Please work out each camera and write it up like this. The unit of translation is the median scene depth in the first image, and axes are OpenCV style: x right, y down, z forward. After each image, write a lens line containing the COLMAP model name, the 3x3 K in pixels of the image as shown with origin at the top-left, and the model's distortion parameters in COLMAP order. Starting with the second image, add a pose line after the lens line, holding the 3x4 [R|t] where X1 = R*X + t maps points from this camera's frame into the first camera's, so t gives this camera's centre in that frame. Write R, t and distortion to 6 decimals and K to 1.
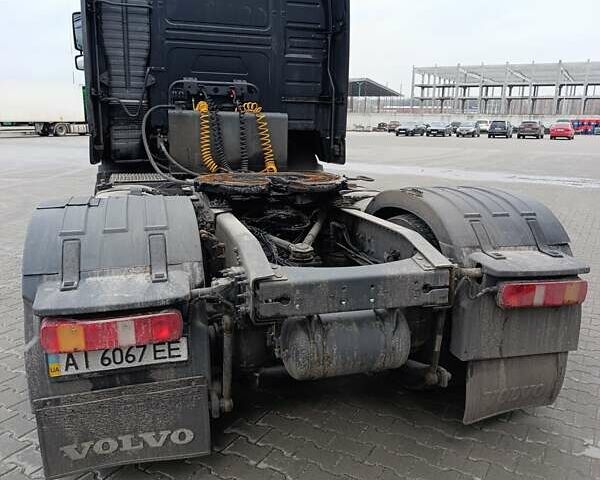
lens RADIAL K [[530.9, 0, 300.0], [0, 530.9, 240.0], [0, 0, 1]] dist [0.084924, -0.163504]
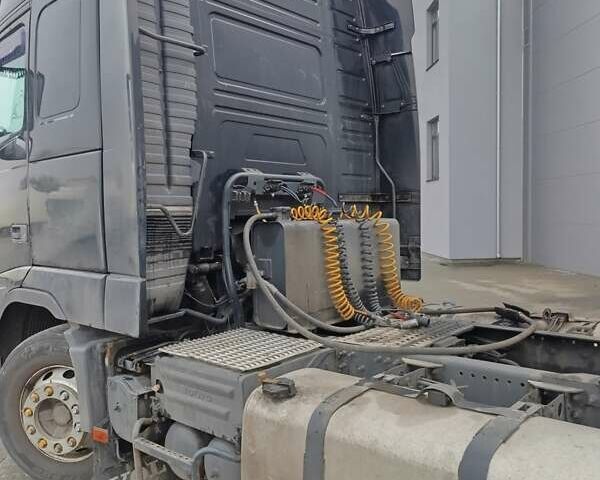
lens RADIAL K [[530.9, 0, 300.0], [0, 530.9, 240.0], [0, 0, 1]] dist [0.084924, -0.163504]
pose [[0.855915, -0.061227, 0.513479, -0.480929], [0.150318, 0.979547, -0.133763, -0.134448], [-0.494787, 0.191675, 0.847612, 0.476496]]
